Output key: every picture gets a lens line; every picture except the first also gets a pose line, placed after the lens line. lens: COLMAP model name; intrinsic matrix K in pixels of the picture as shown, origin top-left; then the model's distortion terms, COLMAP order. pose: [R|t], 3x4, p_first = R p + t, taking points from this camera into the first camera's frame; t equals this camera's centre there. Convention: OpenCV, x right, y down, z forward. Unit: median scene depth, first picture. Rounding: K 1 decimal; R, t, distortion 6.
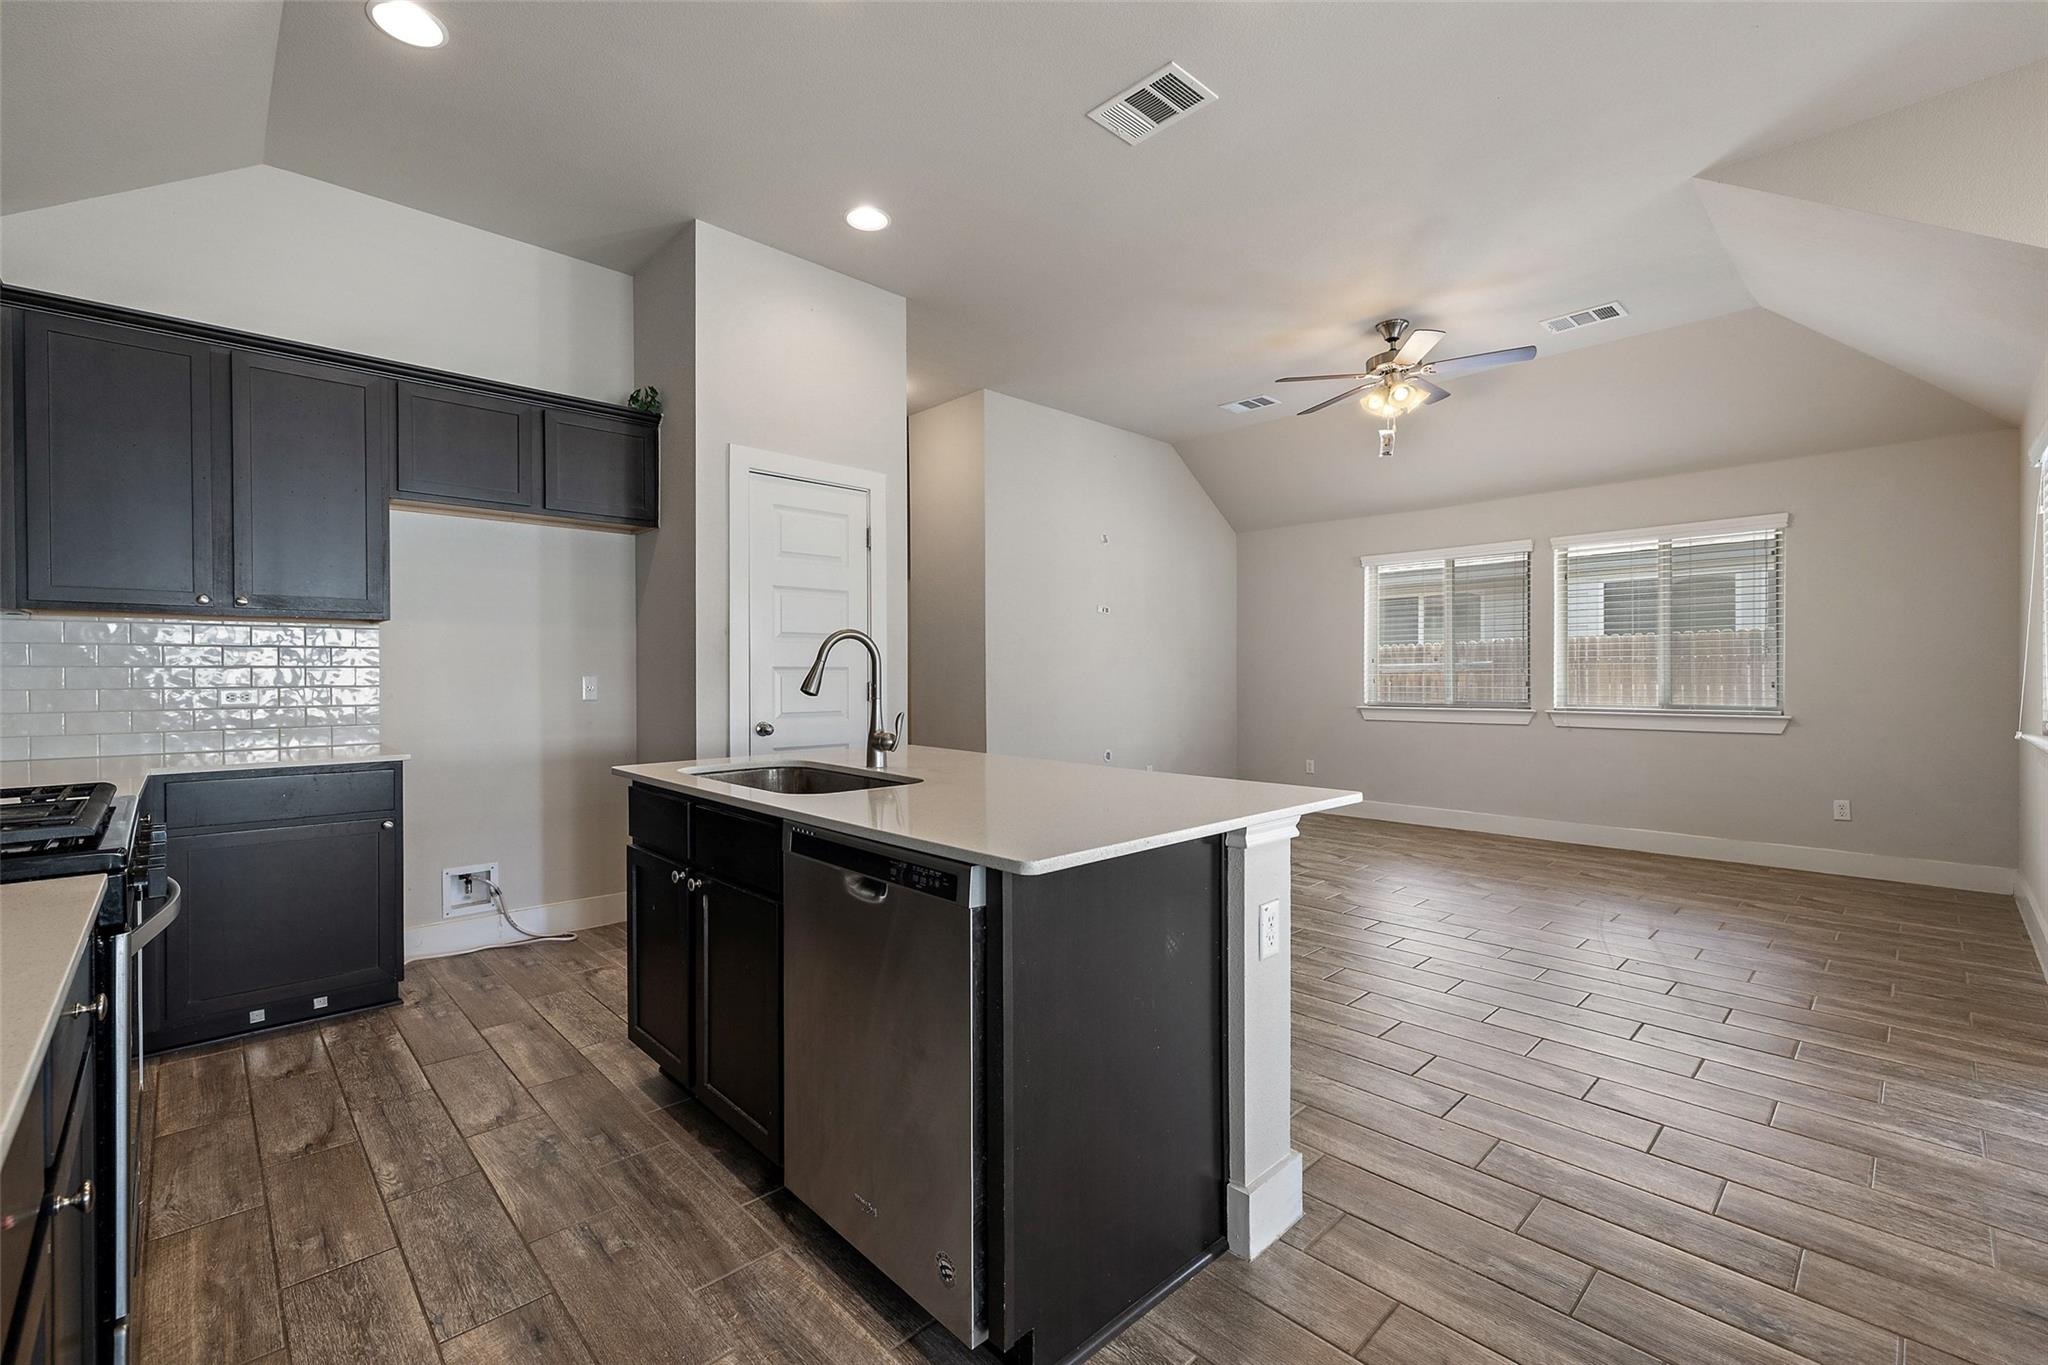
lens RADIAL K [[858.0, 0, 1015.6], [0, 858.0, 684.6], [0, 0, 1]] dist [0.002951, -0.000538]
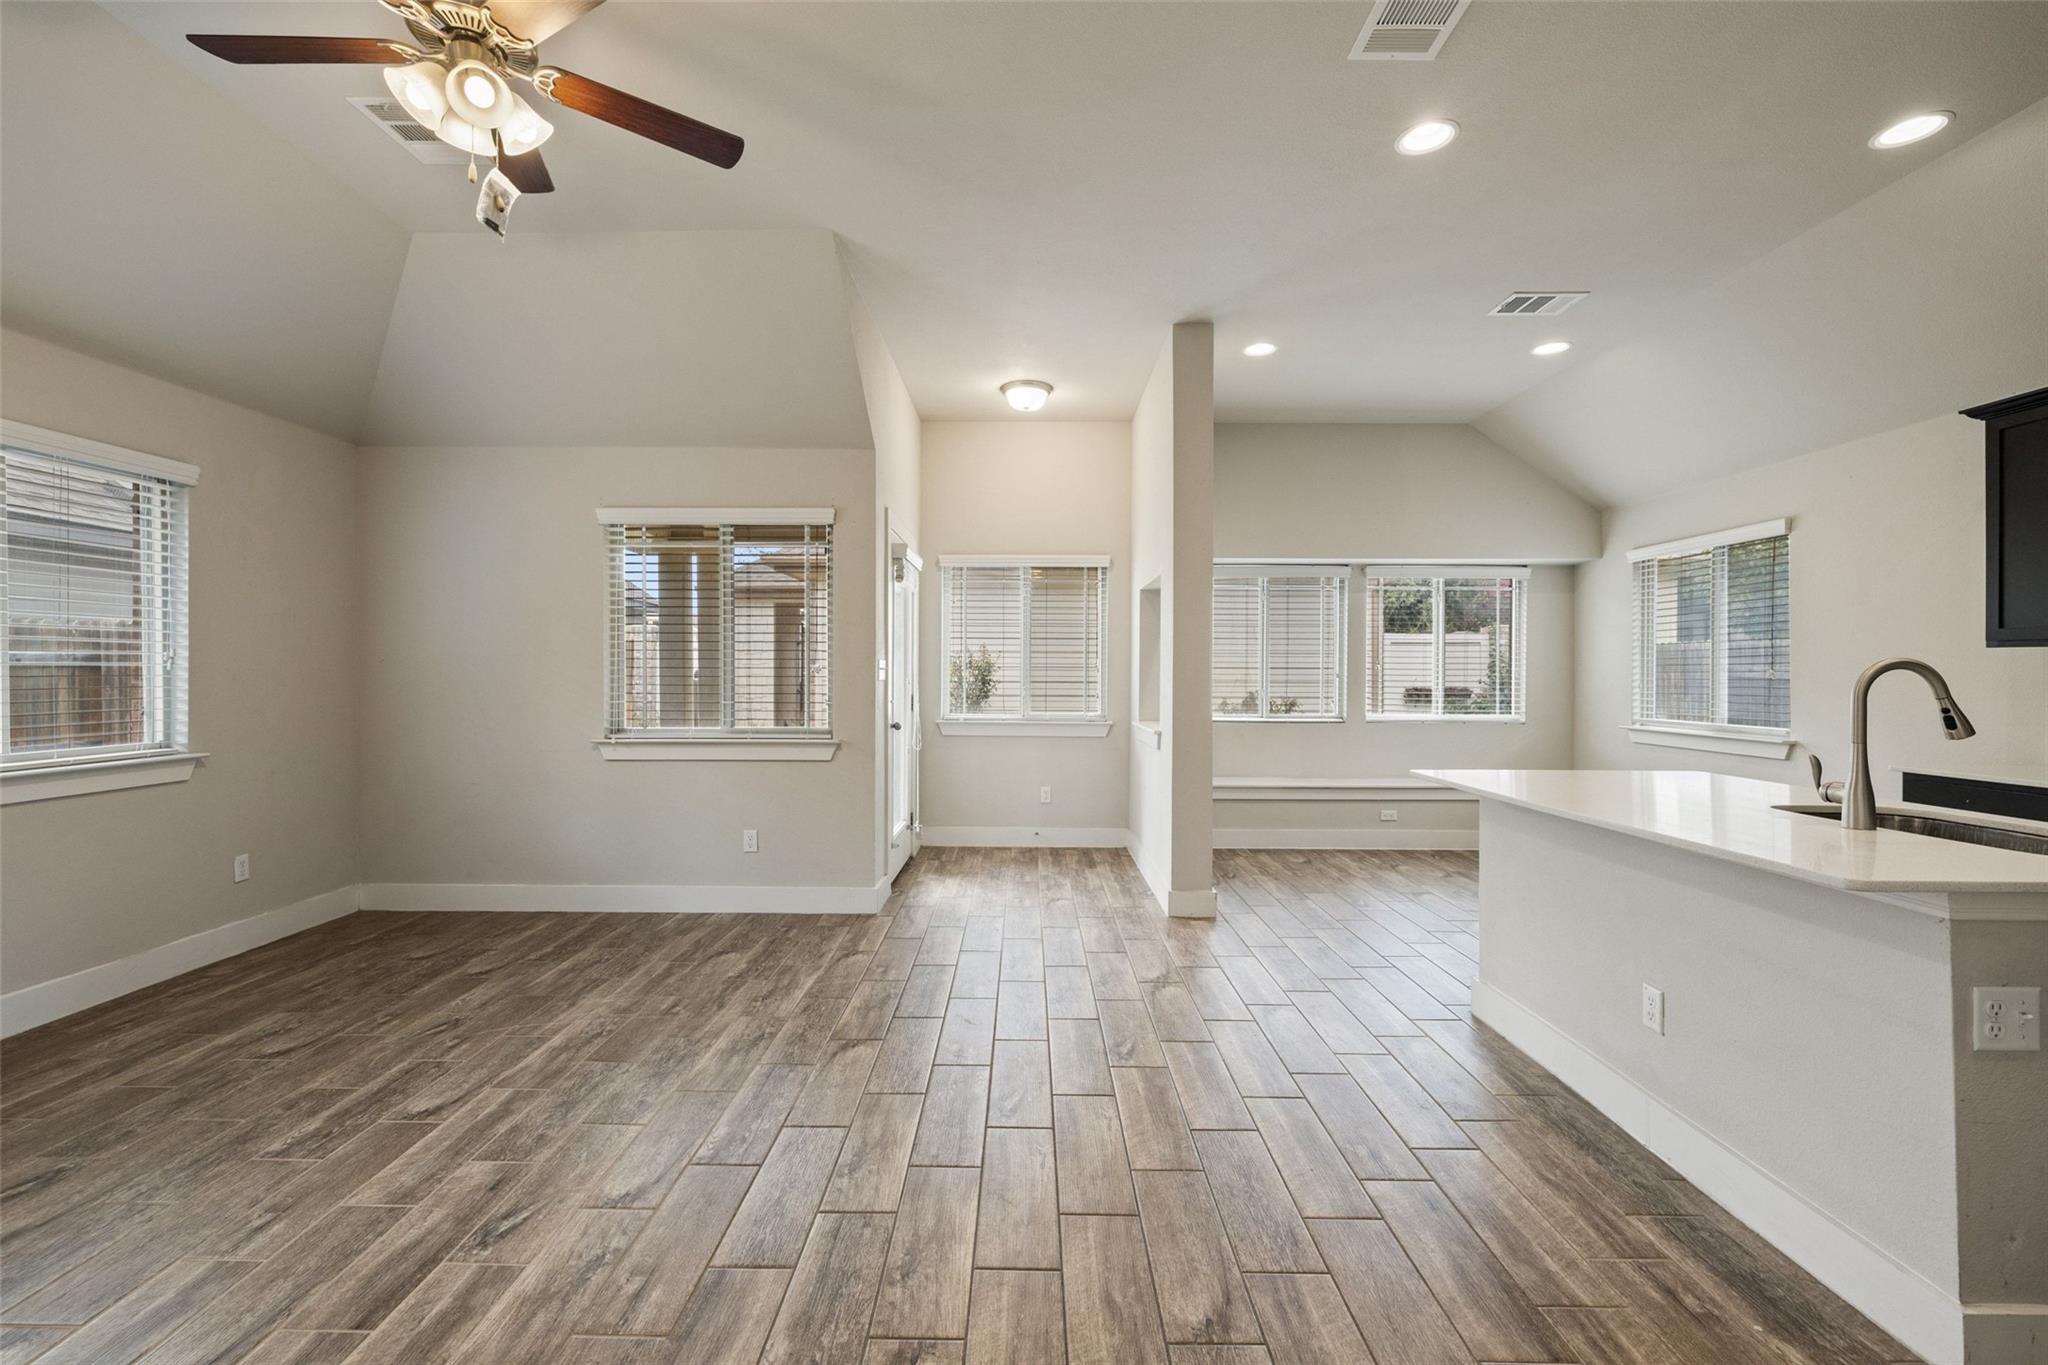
lens RADIAL K [[858.0, 0, 1013.0], [0, 858.0, 675.1], [0, 0, 1]] dist [0.002951, -0.000538]
pose [[-0.712120, -0.001883, 0.702056, -0.119147], [0.007475, 0.999919, 0.010264, -0.043831], [-0.702018, 0.012557, -0.712048, 1.552330]]
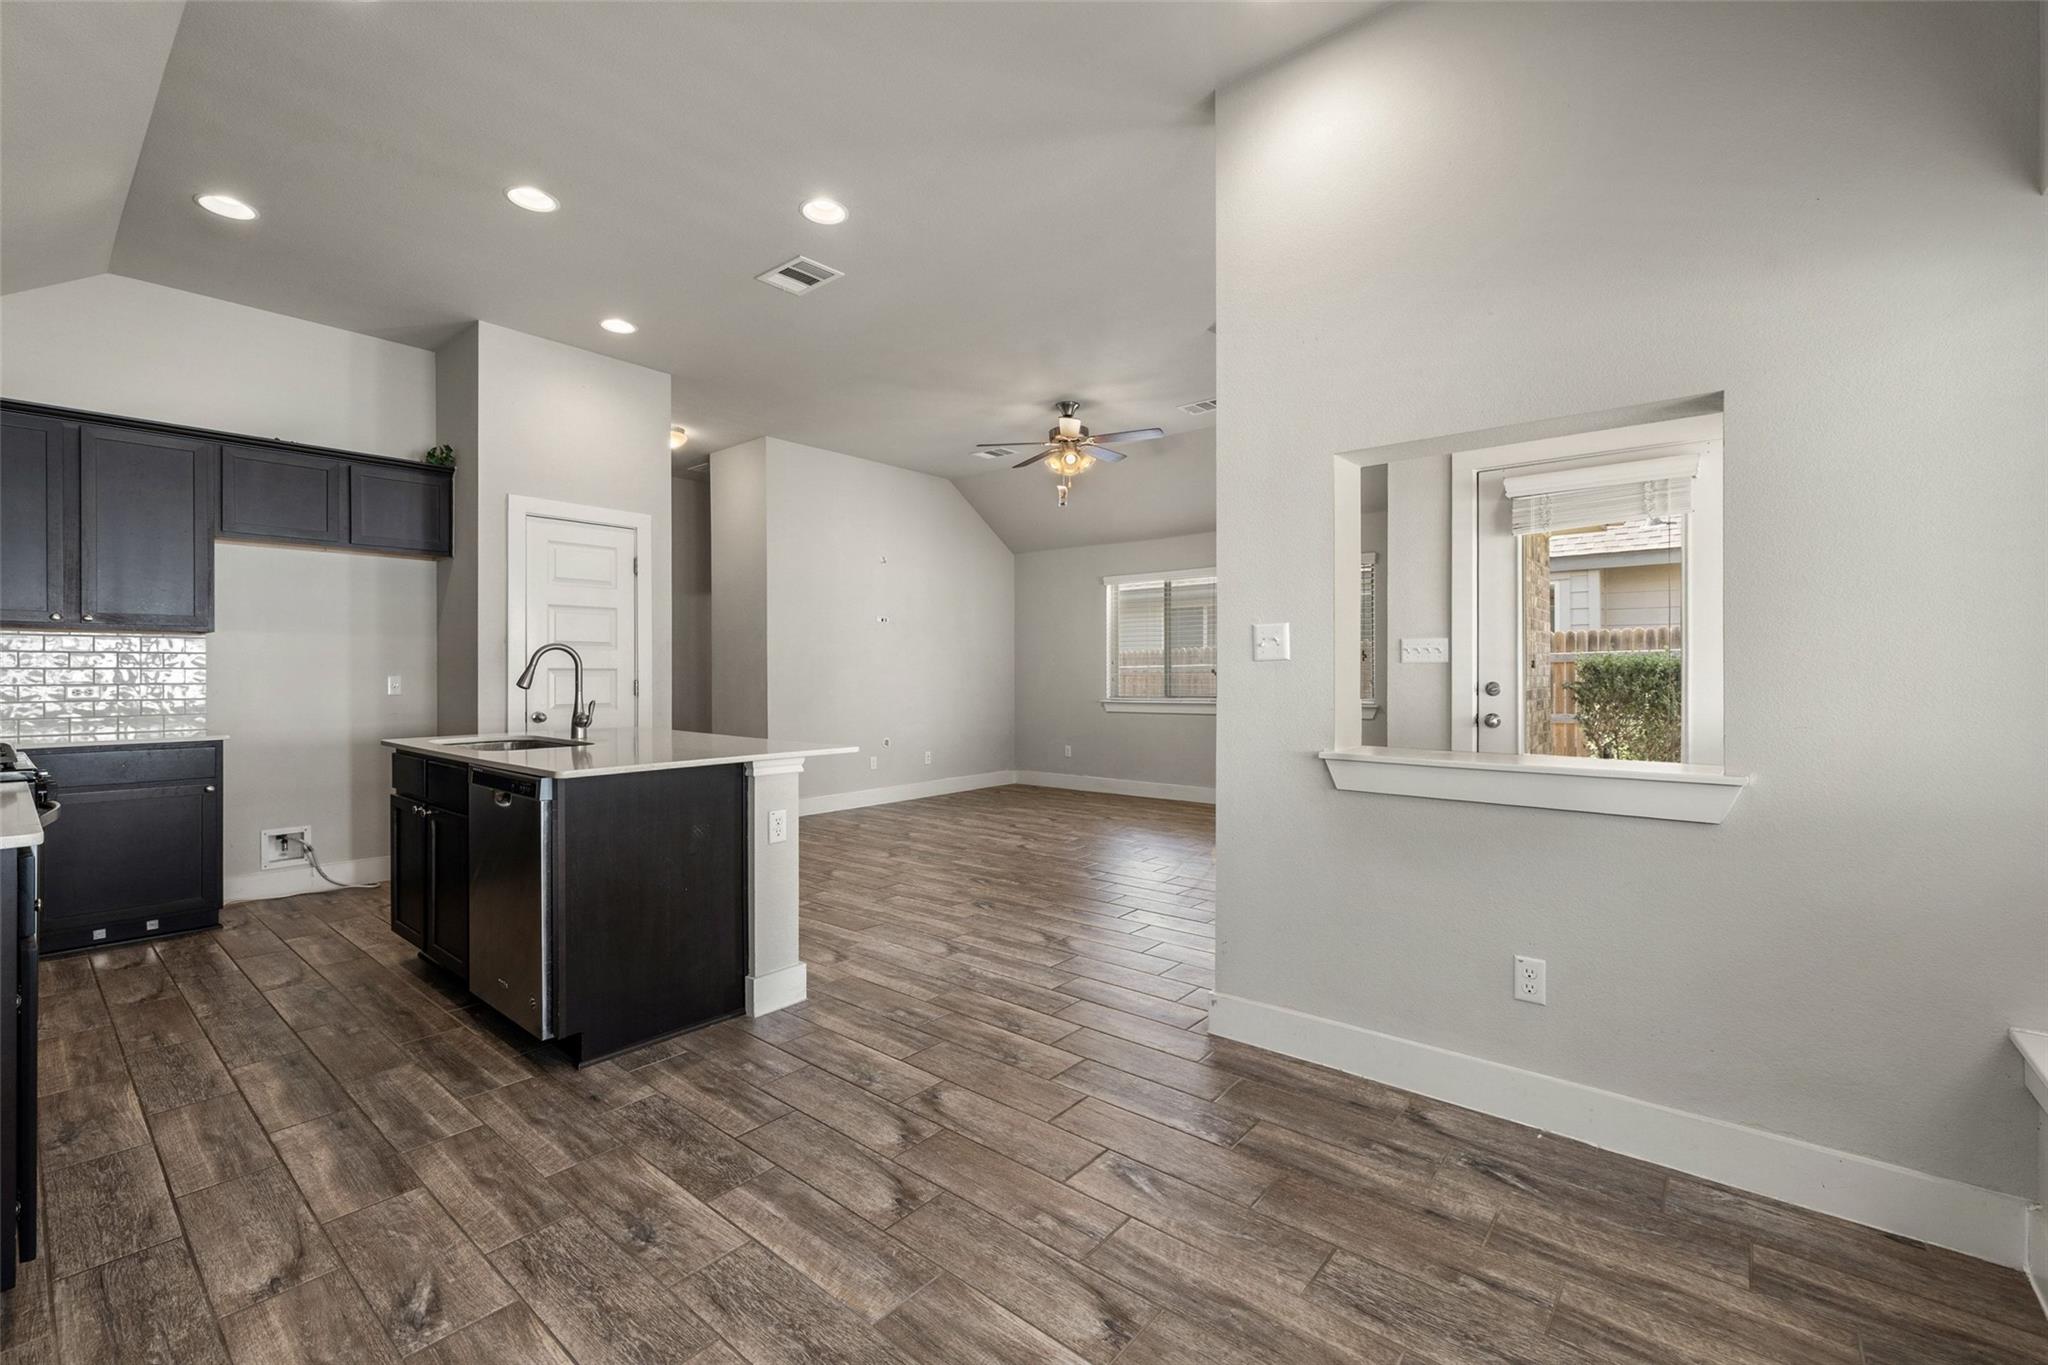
lens RADIAL K [[858.0, 0, 1018.7], [0, 858.0, 677.2], [0, 0, 1]] dist [0.002951, -0.000538]
pose [[0.994151, -0.000872, 0.107996, 0.306053], [0.001763, 0.999965, -0.008160, 0.004547], [-0.107985, 0.008302, 0.994118, -0.378841]]
